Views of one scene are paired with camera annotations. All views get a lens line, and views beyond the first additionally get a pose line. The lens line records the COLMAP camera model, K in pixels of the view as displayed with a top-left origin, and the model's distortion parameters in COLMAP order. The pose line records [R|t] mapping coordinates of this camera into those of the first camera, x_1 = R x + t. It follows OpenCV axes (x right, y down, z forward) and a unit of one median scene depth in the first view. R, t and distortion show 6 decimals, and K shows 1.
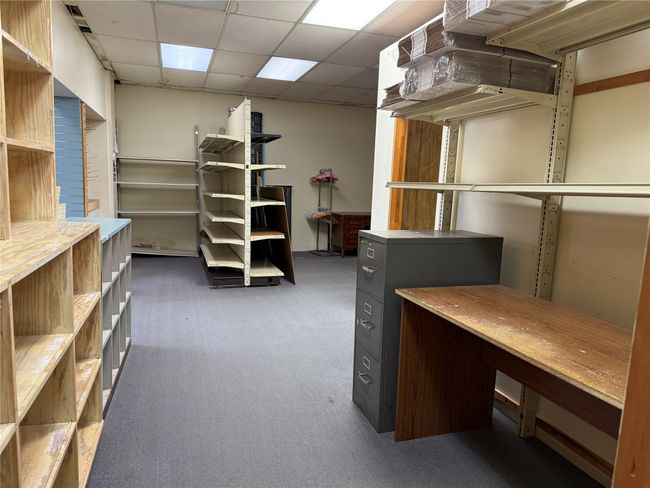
lens RADIAL K [[457.0, 0, 326.6], [0, 457.0, 244.9], [0, 0, 1]] dist [0.064891, -0.088585]
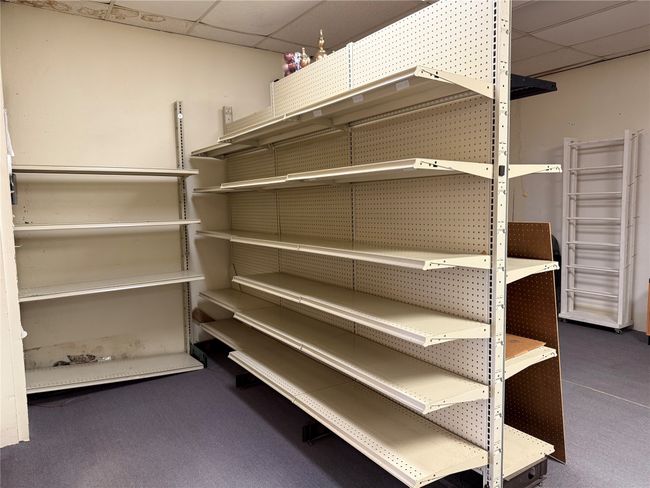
lens RADIAL K [[457.0, 0, 326.6], [0, 457.0, 244.9], [0, 0, 1]] dist [0.064891, -0.088585]
pose [[0.963970, -0.068573, 0.257021, -0.367699], [0.077848, 0.996624, -0.026077, -0.111069], [-0.254365, 0.045146, 0.966054, 0.670545]]
